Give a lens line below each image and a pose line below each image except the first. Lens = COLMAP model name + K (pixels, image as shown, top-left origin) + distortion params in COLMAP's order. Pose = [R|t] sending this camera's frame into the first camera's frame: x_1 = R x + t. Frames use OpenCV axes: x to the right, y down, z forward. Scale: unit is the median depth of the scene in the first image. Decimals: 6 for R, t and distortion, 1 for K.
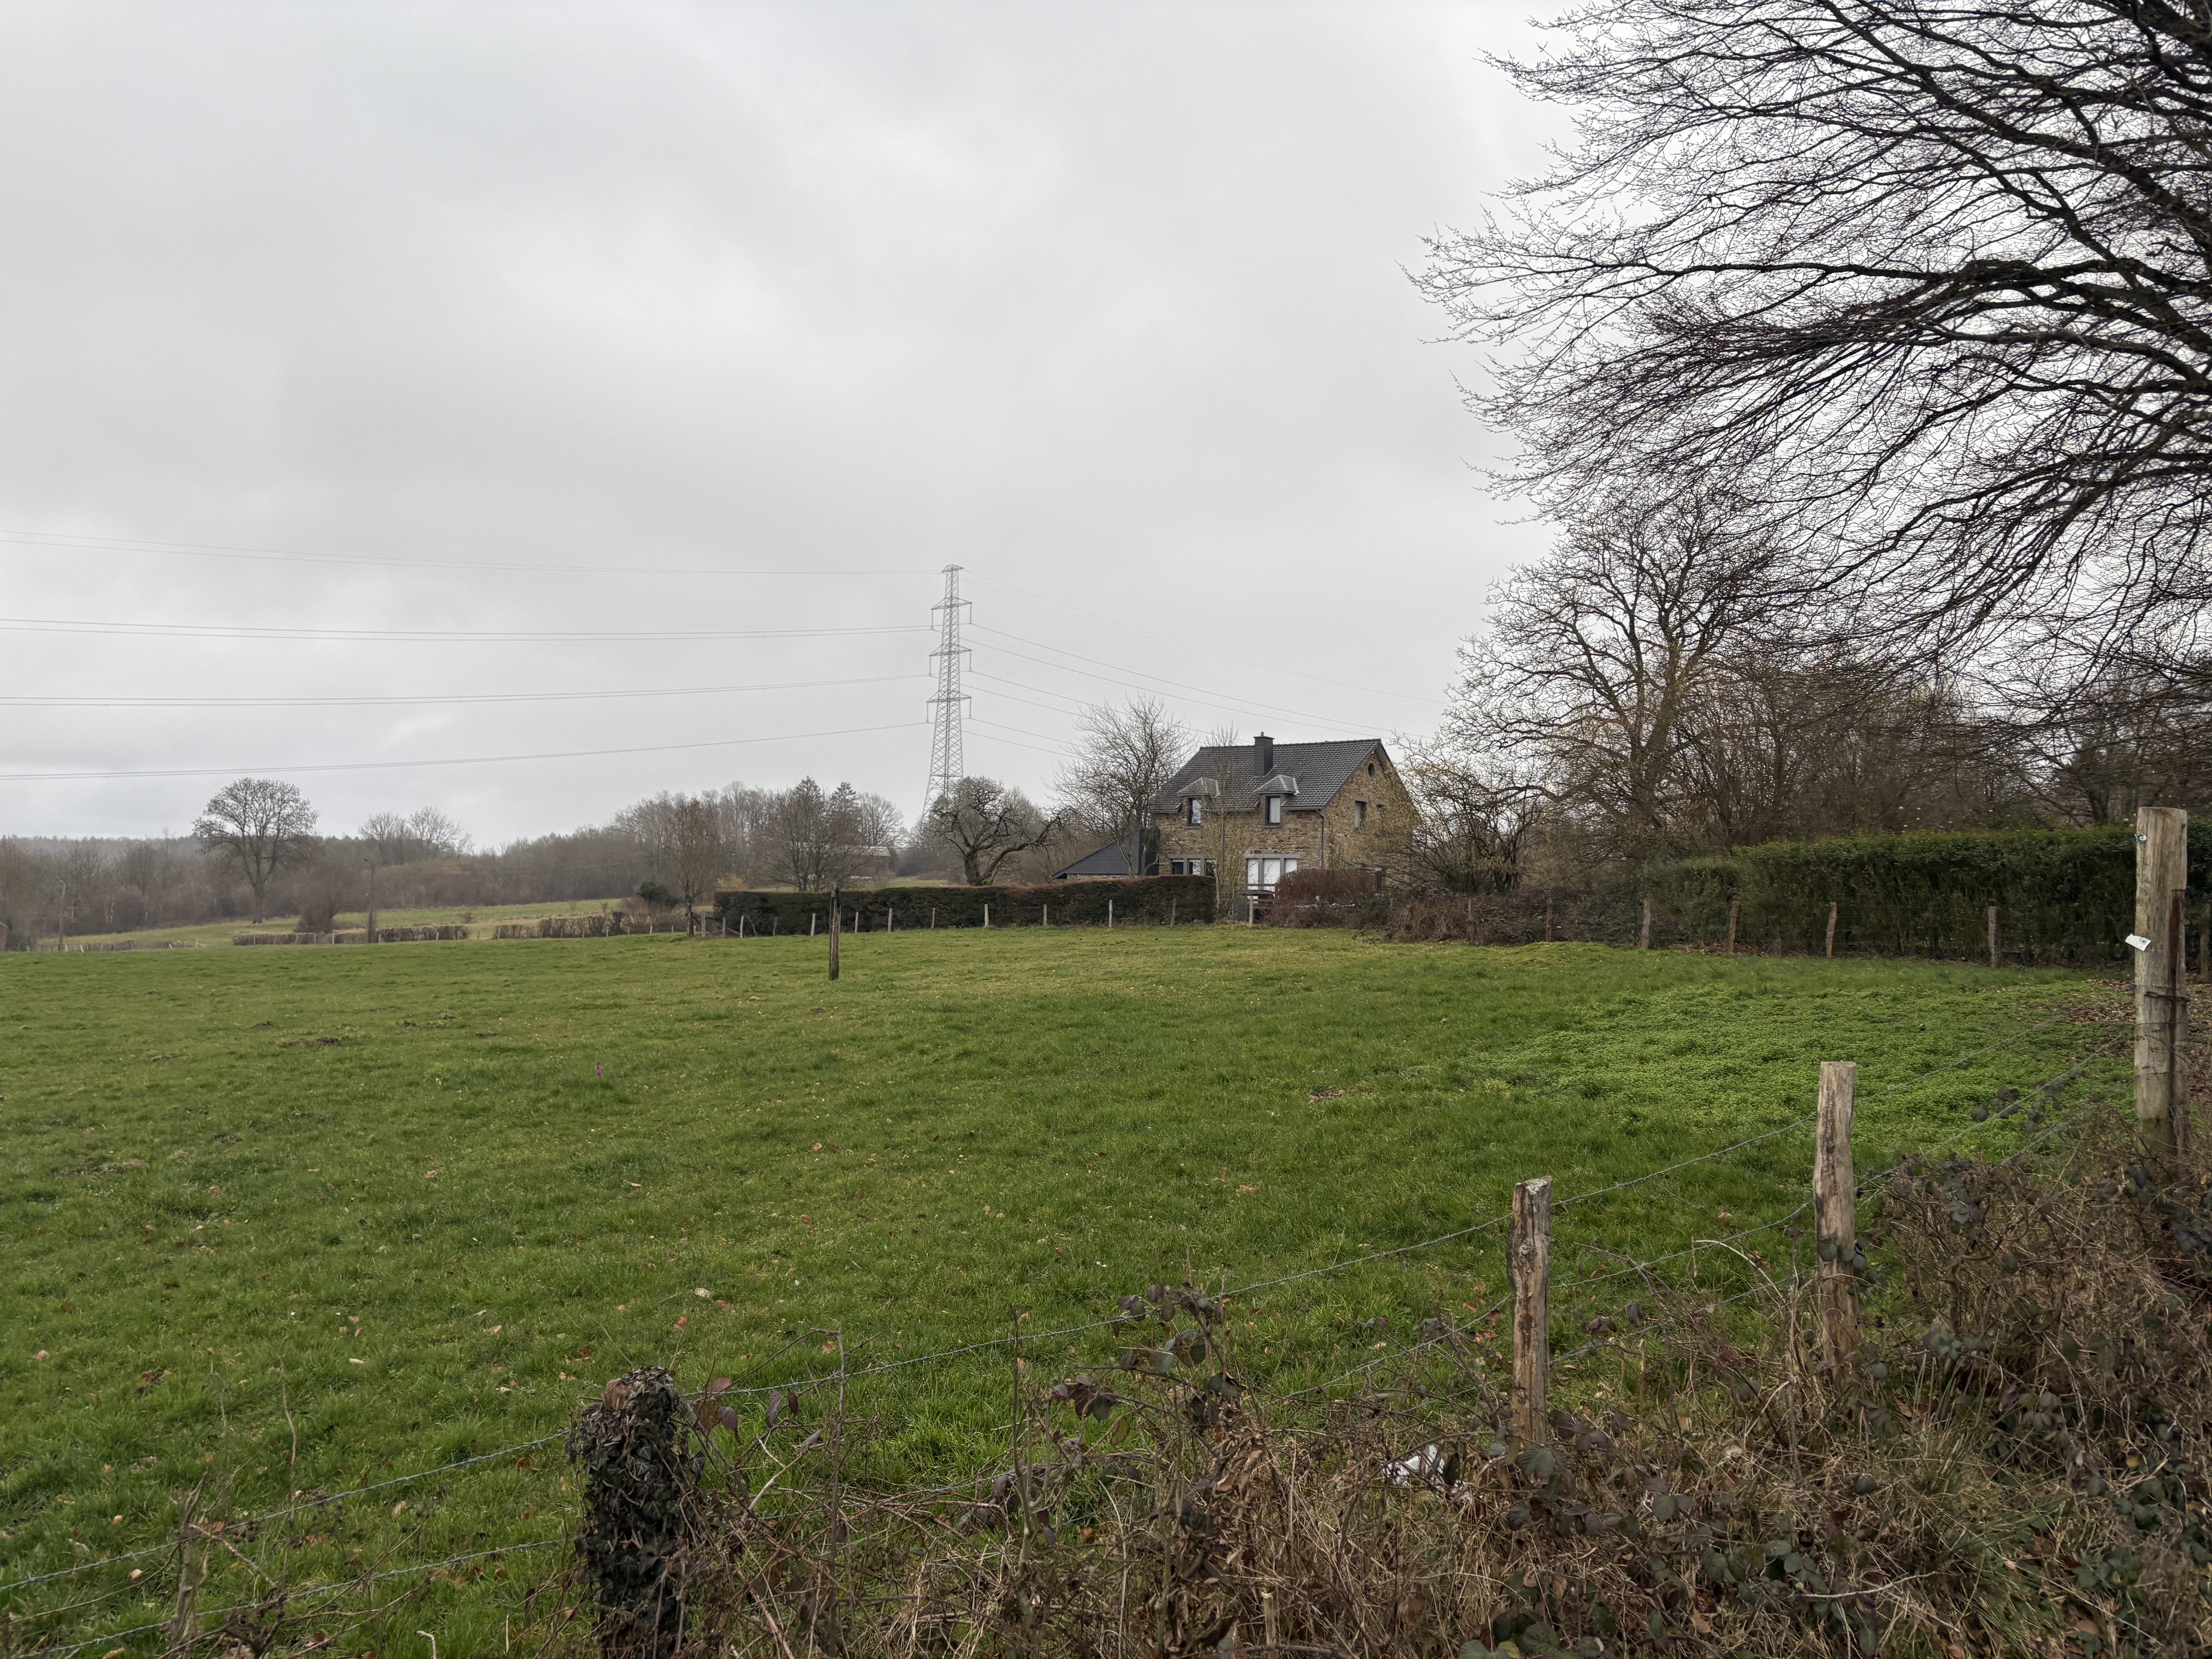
lens RADIAL K [[1667.4, 0, 1082.9], [0, 1667.4, 794.9], [0, 0, 1]] dist [0.074261, -0.090142]
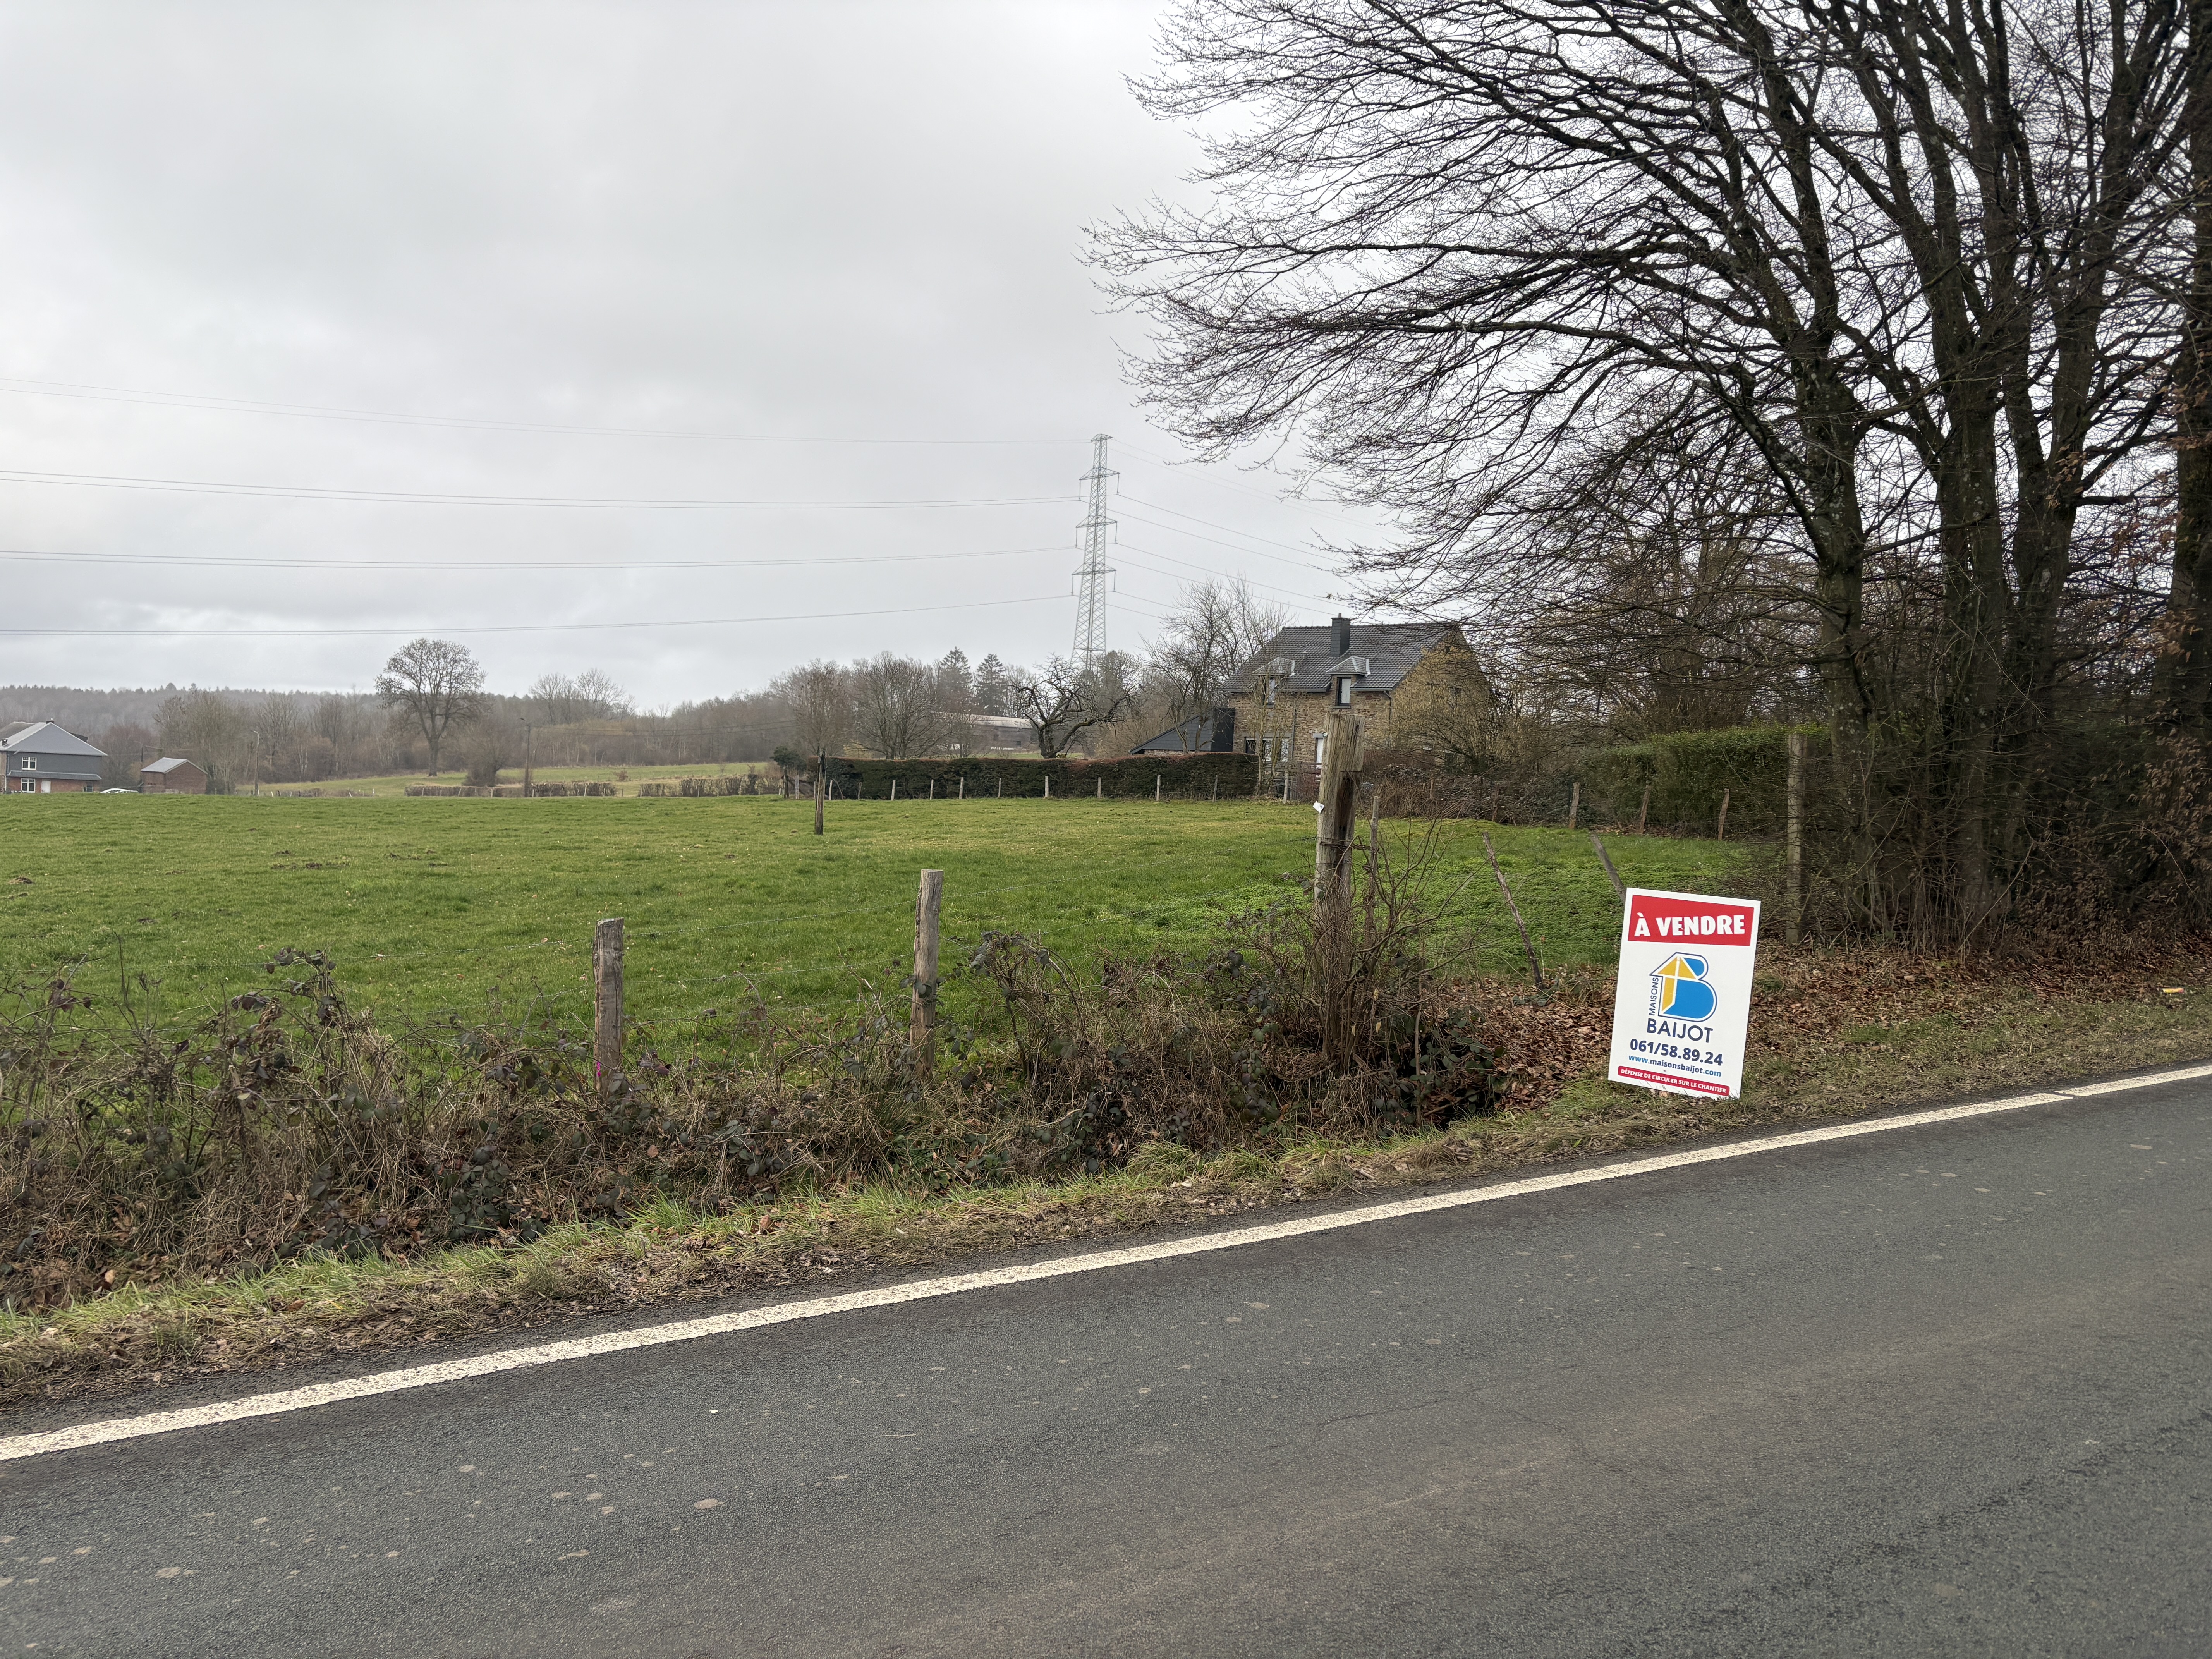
lens RADIAL K [[1706.9, 0, 1131.6], [0, 1706.9, 841.1], [0, 0, 1]] dist [0.062636, -0.108304]
pose [[0.995438, 0.028554, -0.091033, 0.102439], [-0.019184, 0.994580, 0.102191, -0.004936], [0.093457, -0.099978, 0.990591, -0.075667]]
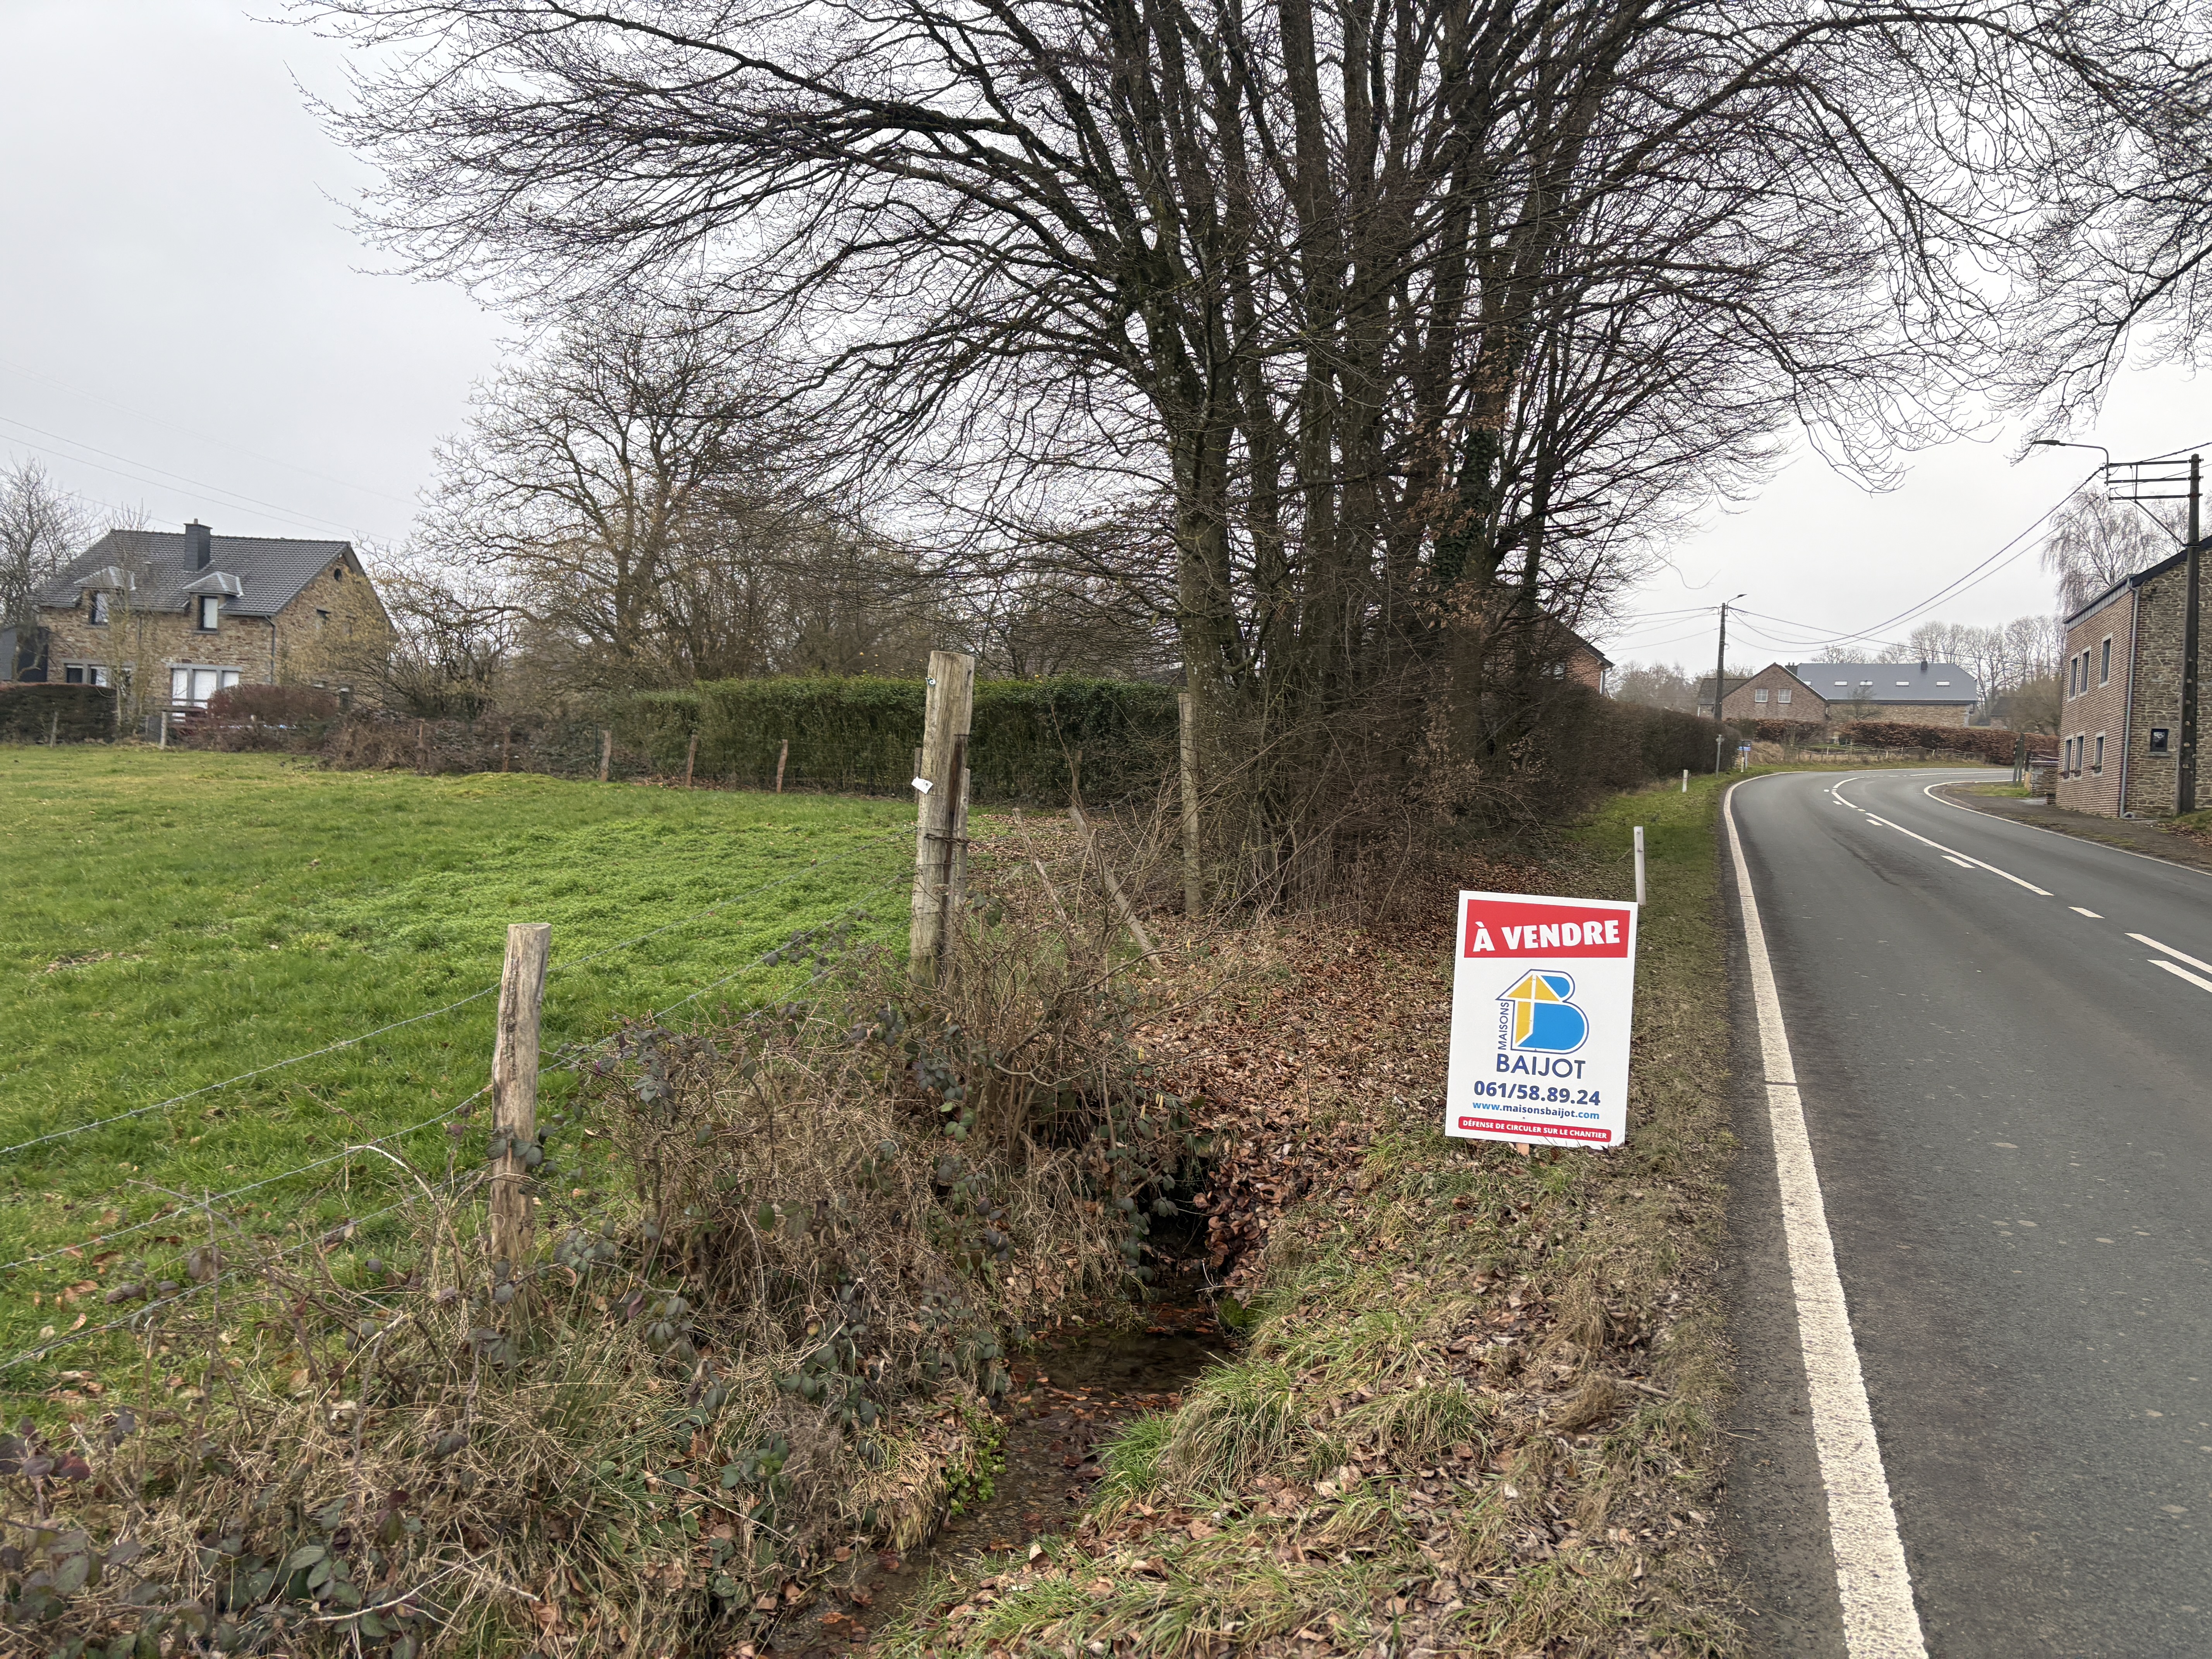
lens RADIAL K [[1655.4, 0, 1128.8], [0, 1655.4, 838.7], [0, 0, 1]] dist [0.061011, -0.058462]
pose [[0.829222, -0.002743, 0.558913, 0.030416], [-0.068001, 0.992064, 0.105756, 0.001055], [-0.554768, -0.125702, 0.822455, 0.020281]]
